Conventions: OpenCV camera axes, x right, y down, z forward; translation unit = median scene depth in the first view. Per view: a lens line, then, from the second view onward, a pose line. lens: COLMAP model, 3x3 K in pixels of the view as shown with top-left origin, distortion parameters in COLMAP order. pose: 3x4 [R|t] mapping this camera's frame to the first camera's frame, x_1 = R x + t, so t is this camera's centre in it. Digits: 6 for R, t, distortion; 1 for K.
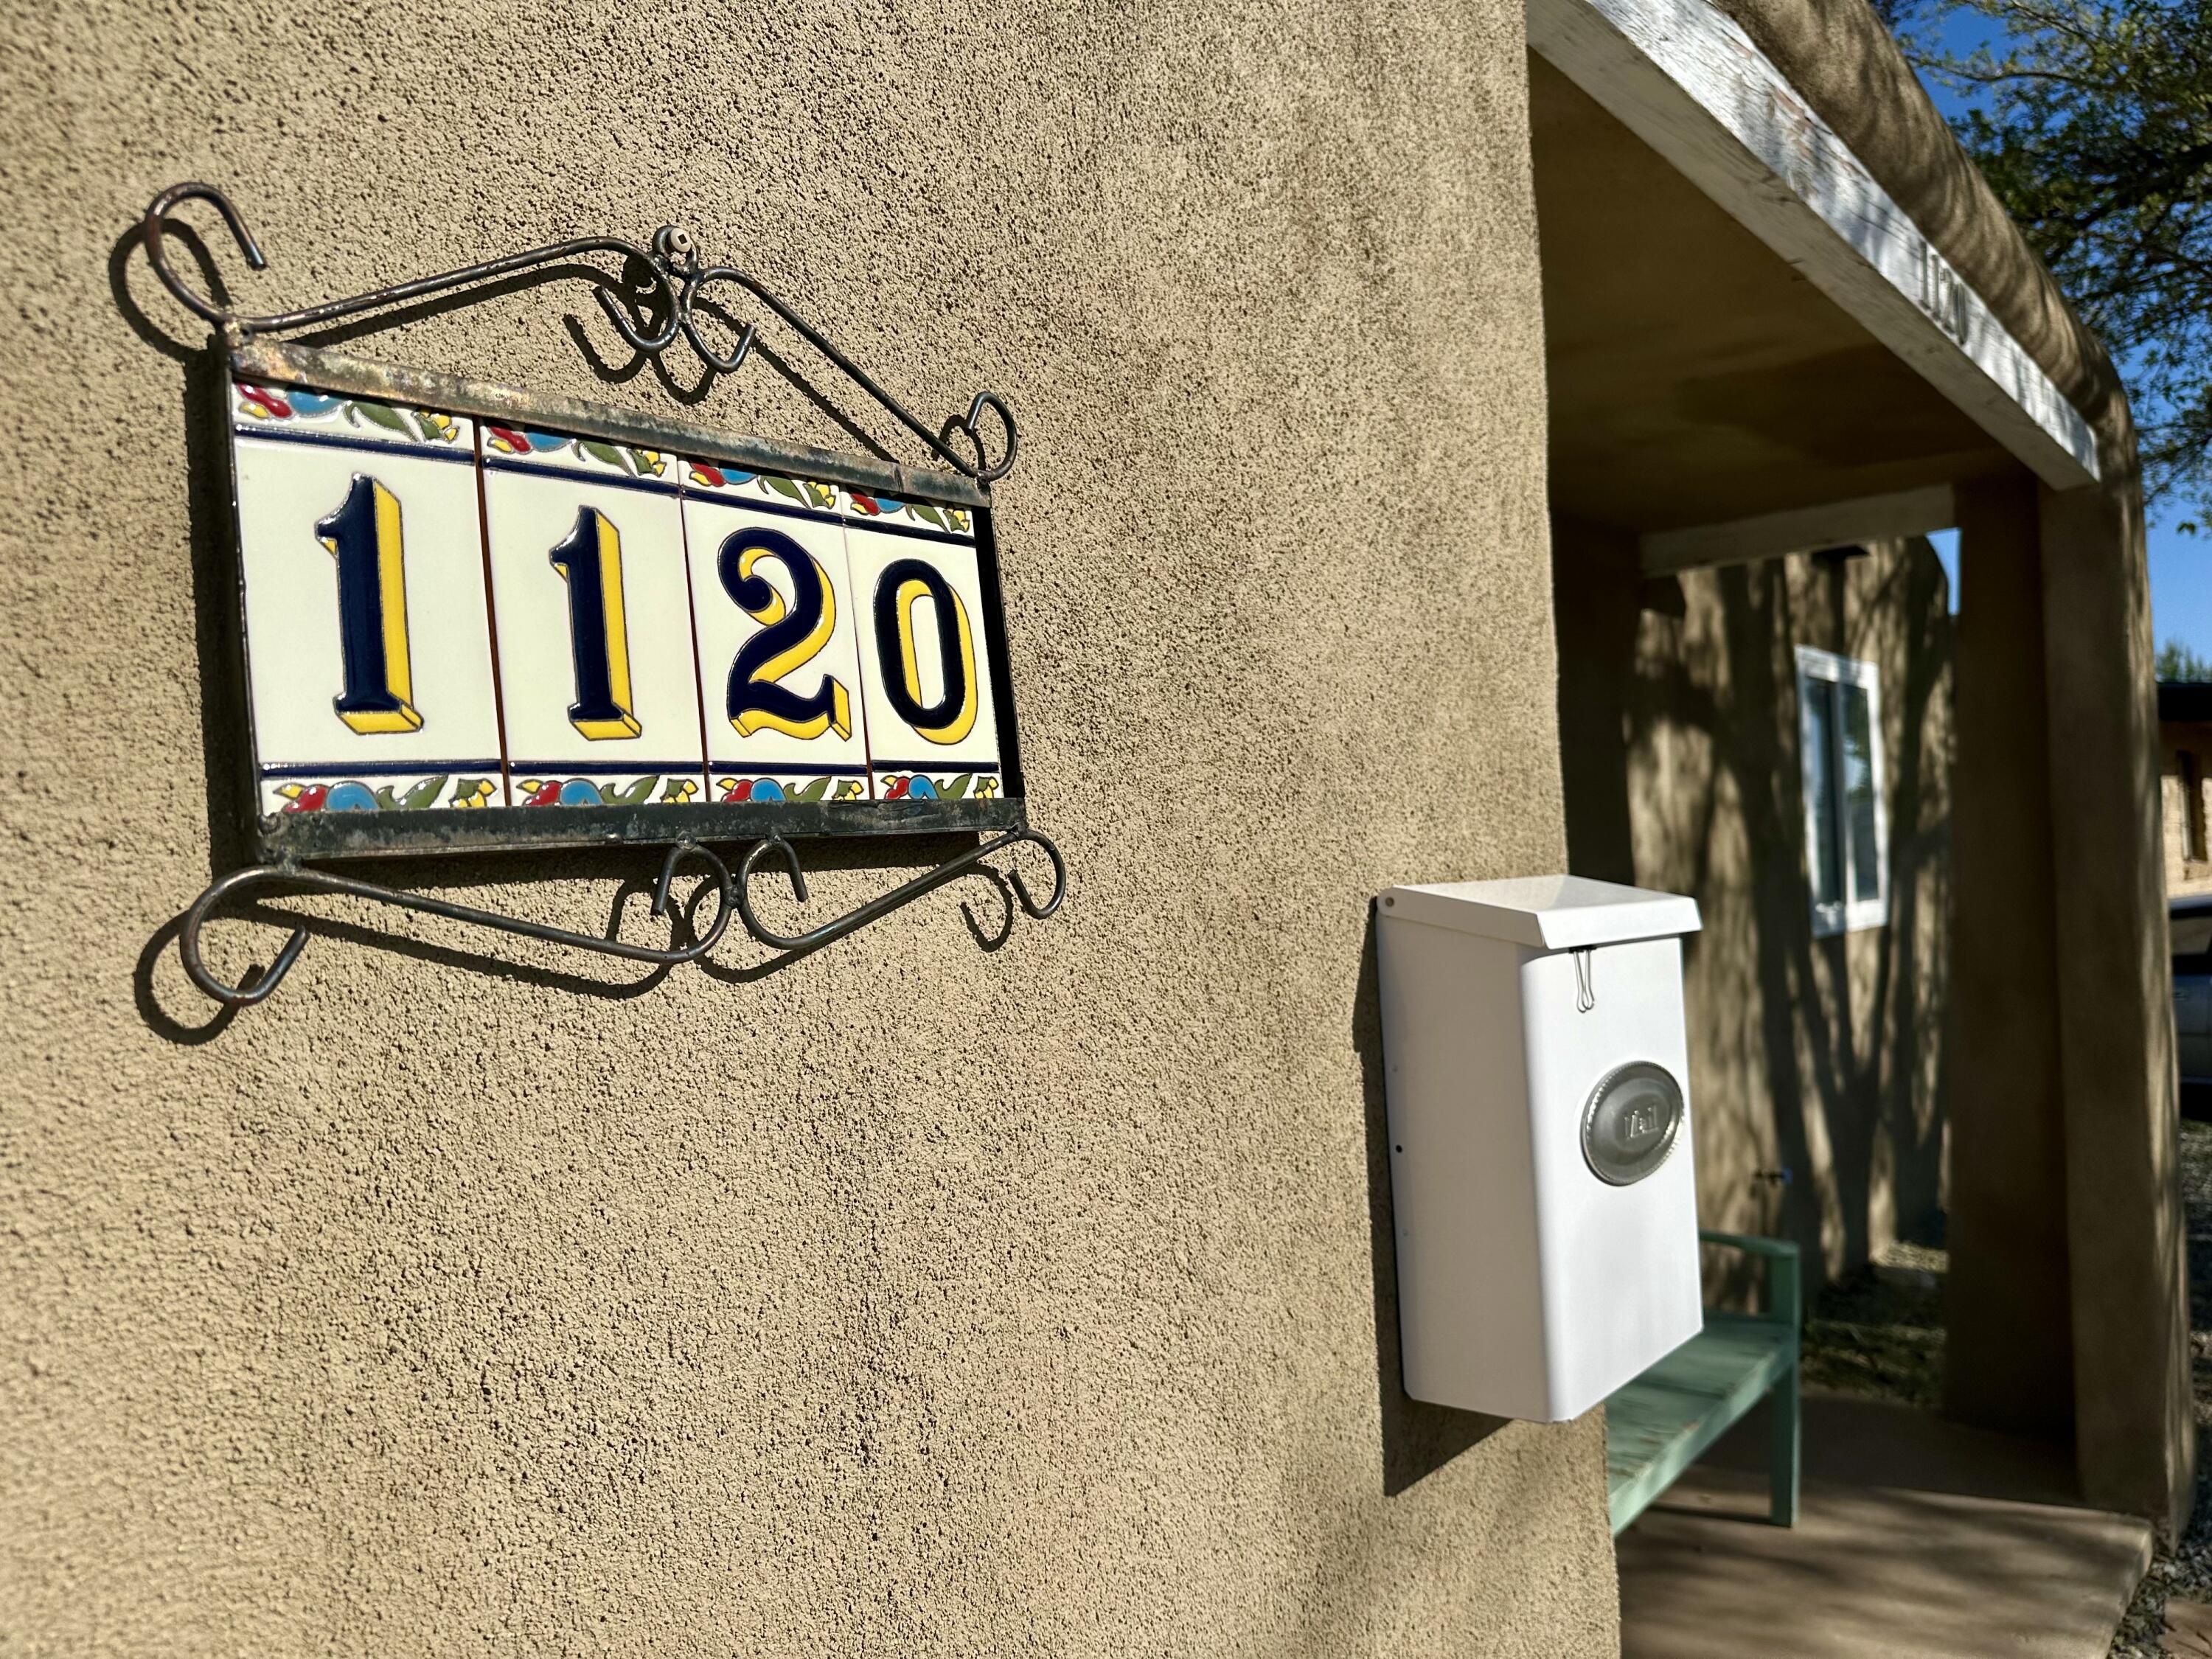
lens RADIAL K [[1662.7, 0, 1106.0], [0, 1662.7, 829.5], [0, 0, 1]] dist [0.039619, 0.003042]
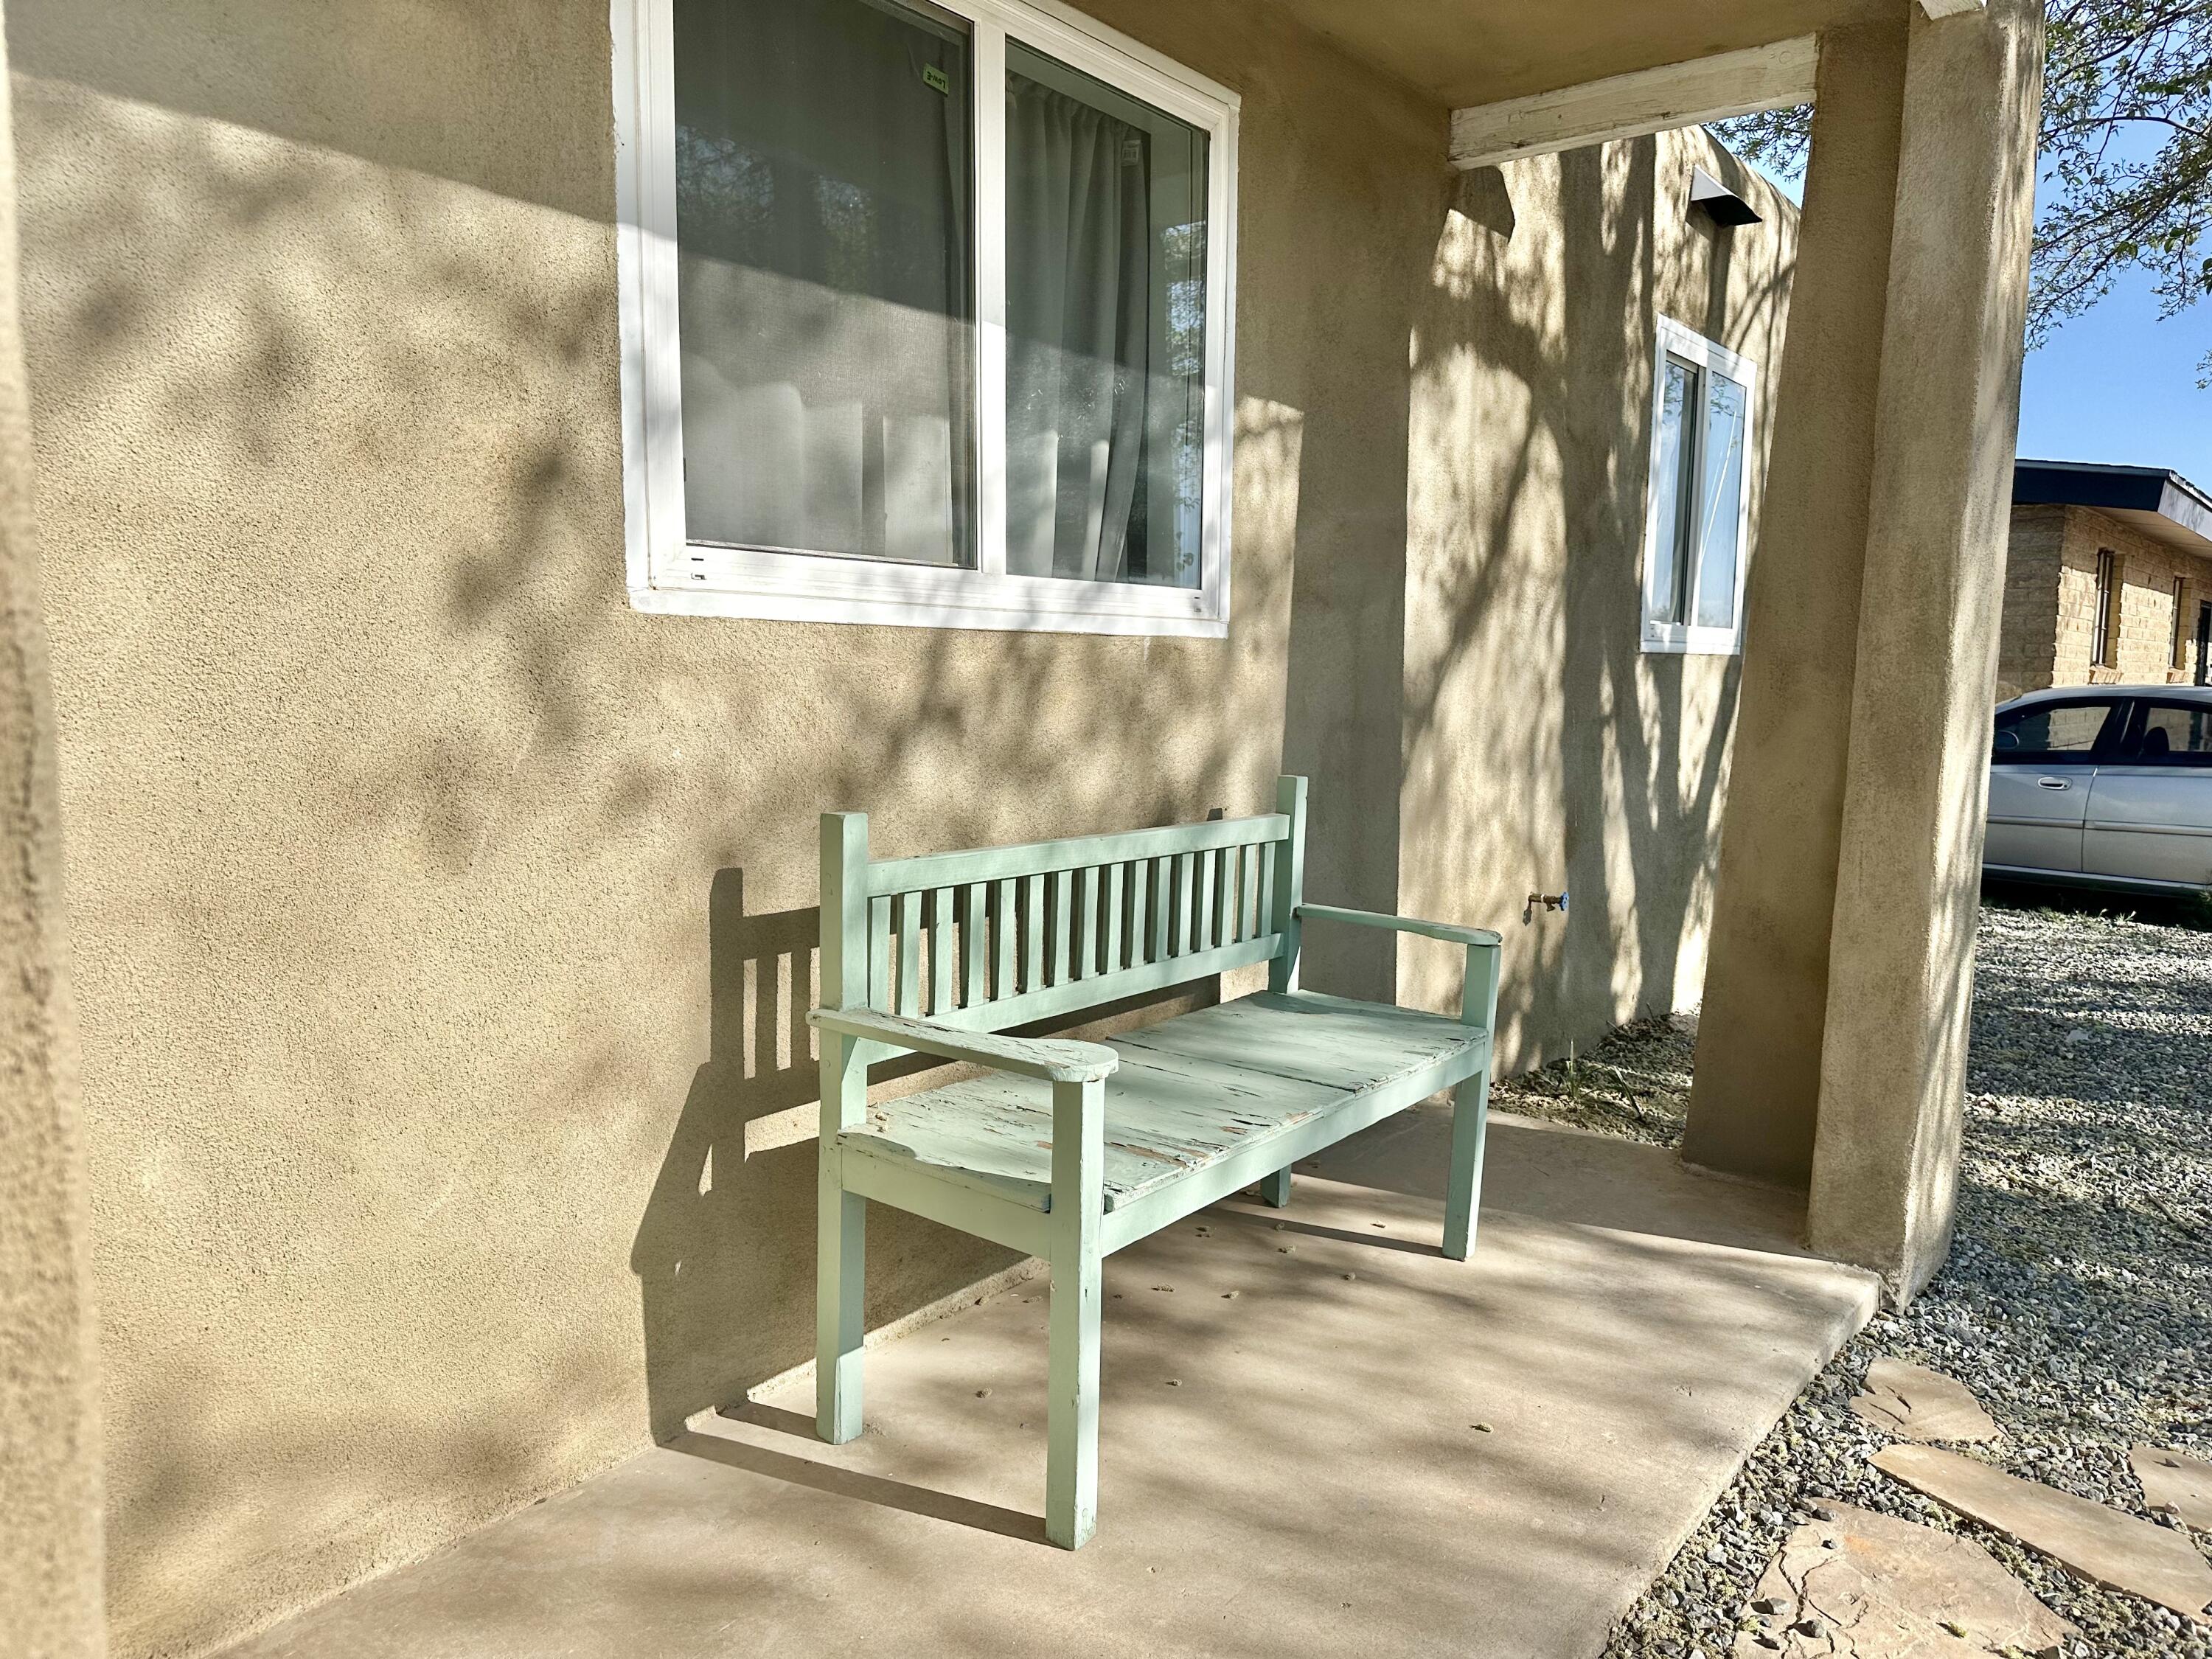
lens RADIAL K [[1563.8, 0, 1106.0], [0, 1563.8, 829.5], [0, 0, 1]] dist [0.049347, -0.000836]
pose [[0.998038, 0.061454, 0.011938, 0.197368], [-0.062455, 0.990509, 0.122442, 0.108464], [-0.004300, -0.122948, 0.992404, 0.228263]]
